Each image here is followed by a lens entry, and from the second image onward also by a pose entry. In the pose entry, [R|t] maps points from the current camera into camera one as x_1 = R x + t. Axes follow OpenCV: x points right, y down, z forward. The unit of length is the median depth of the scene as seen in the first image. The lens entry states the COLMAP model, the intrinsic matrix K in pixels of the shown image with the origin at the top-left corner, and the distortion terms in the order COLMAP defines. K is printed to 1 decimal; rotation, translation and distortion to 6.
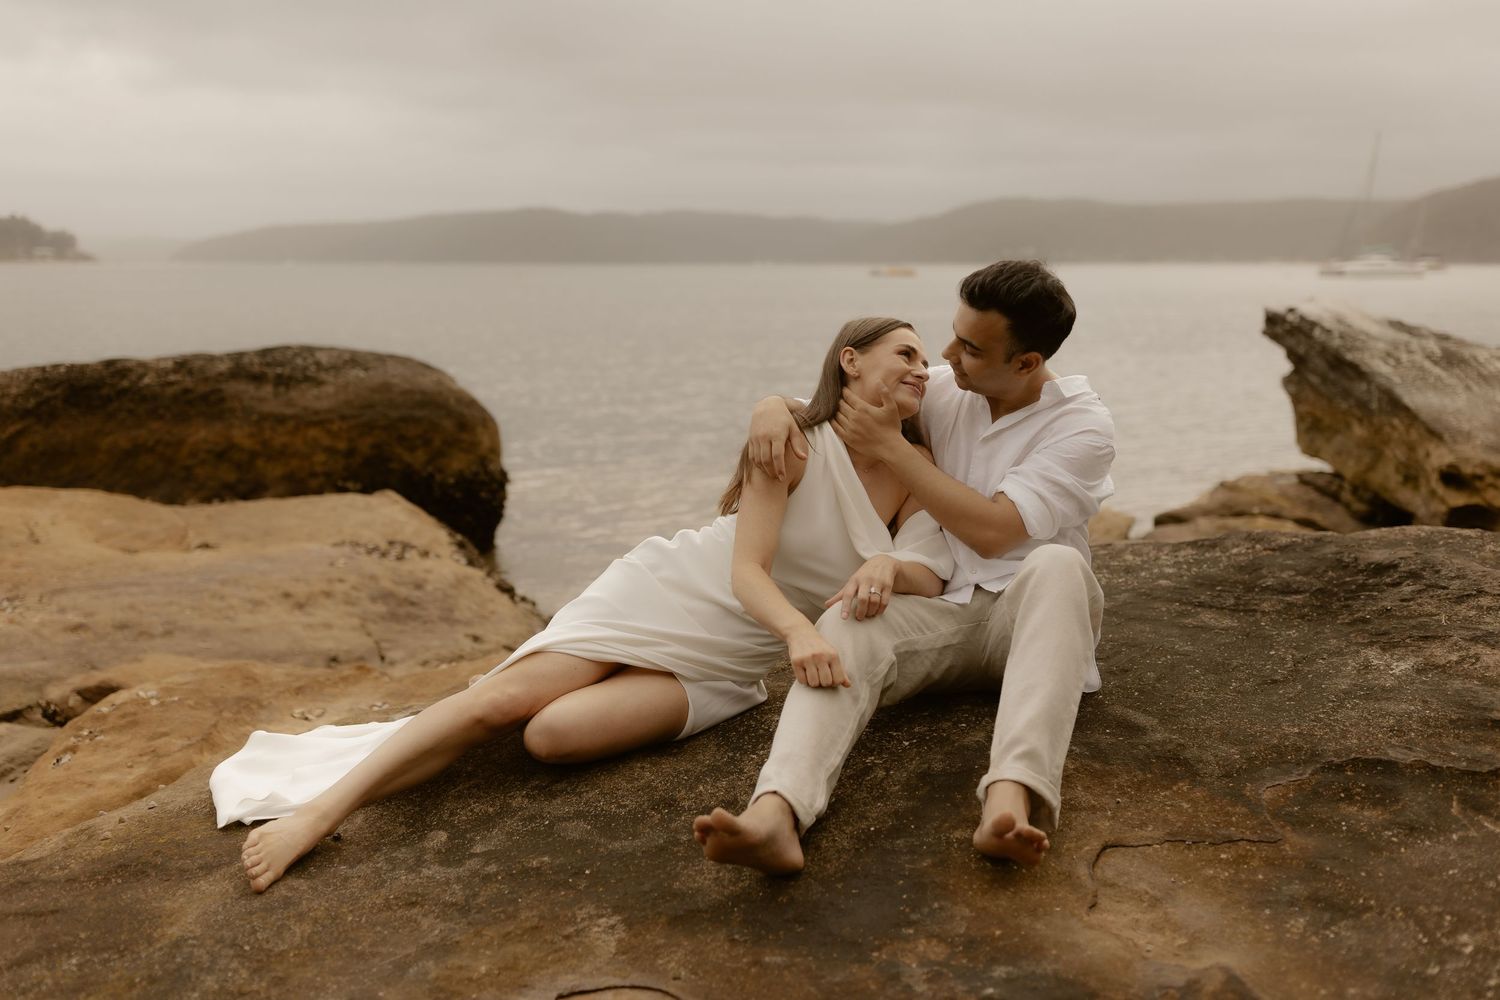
lens RADIAL K [[1215.4, 0, 749.1], [0, 1215.4, 451.4], [0, 0, 1]] dist [0.004052, -0.004734]
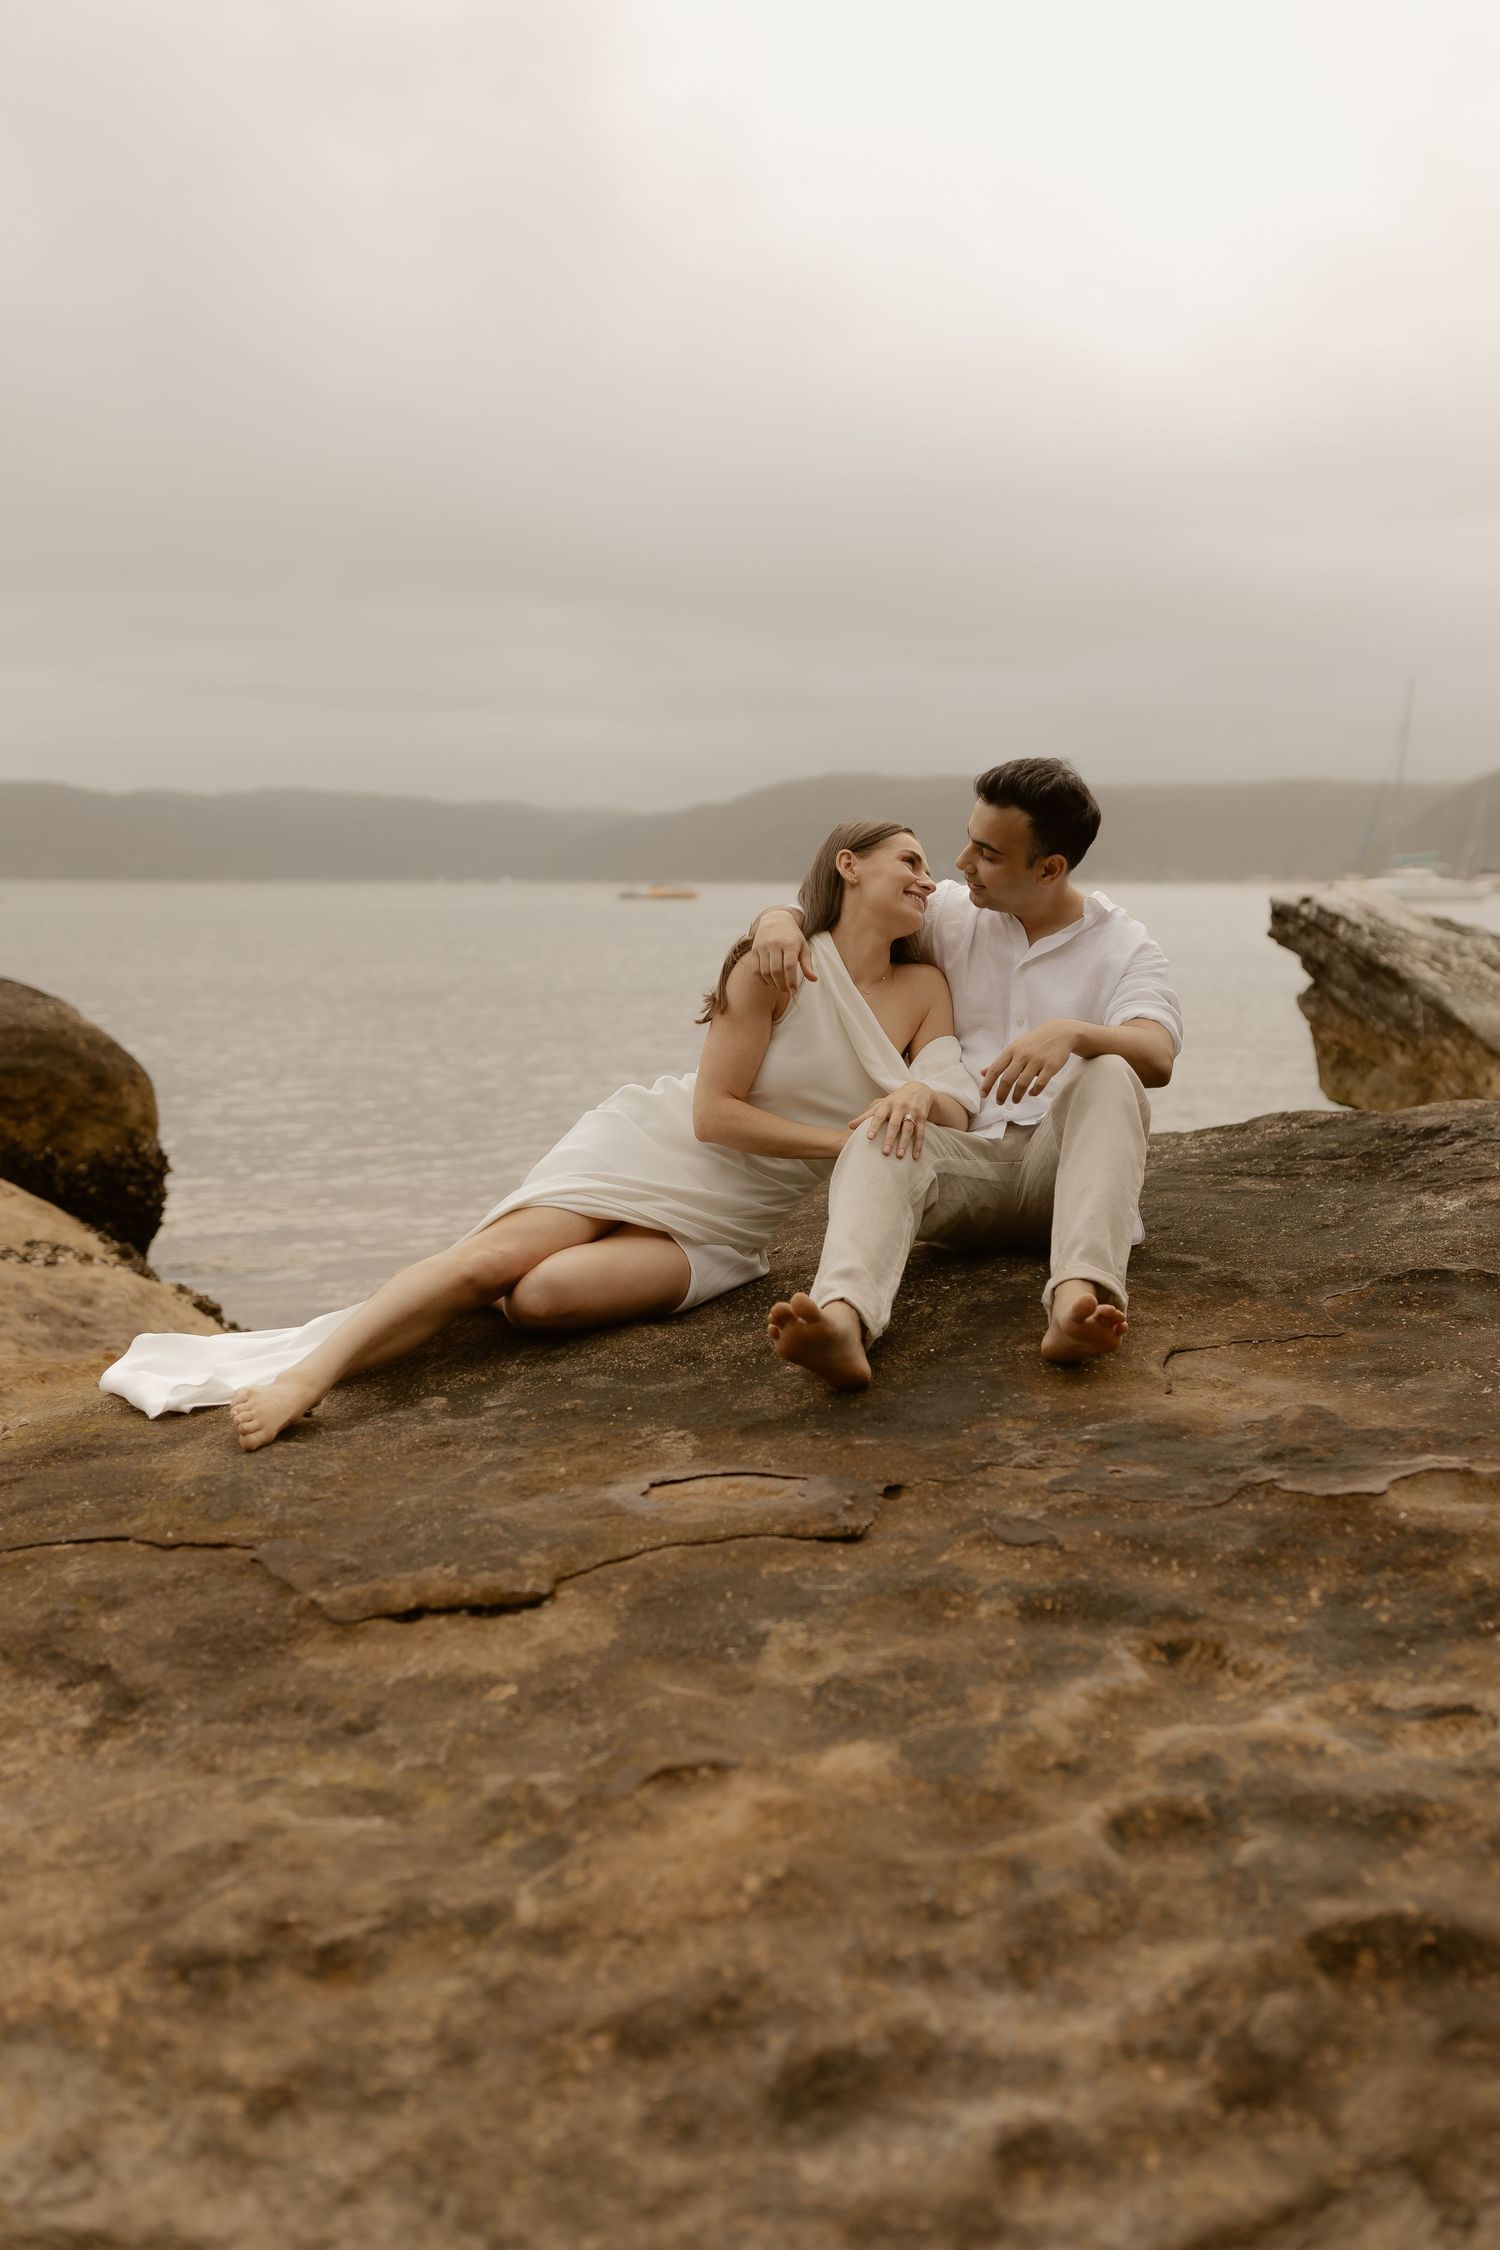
lens RADIAL K [[2260.9, 0, 709.8], [0, 2260.9, 1115.9], [0, 0, 1]] dist [0.013189, -0.028621]
pose [[0.985645, -0.014253, 0.168226, -0.239713], [0.024827, 0.997834, -0.060924, 0.156442], [-0.166993, 0.064226, 0.983864, -0.465329]]
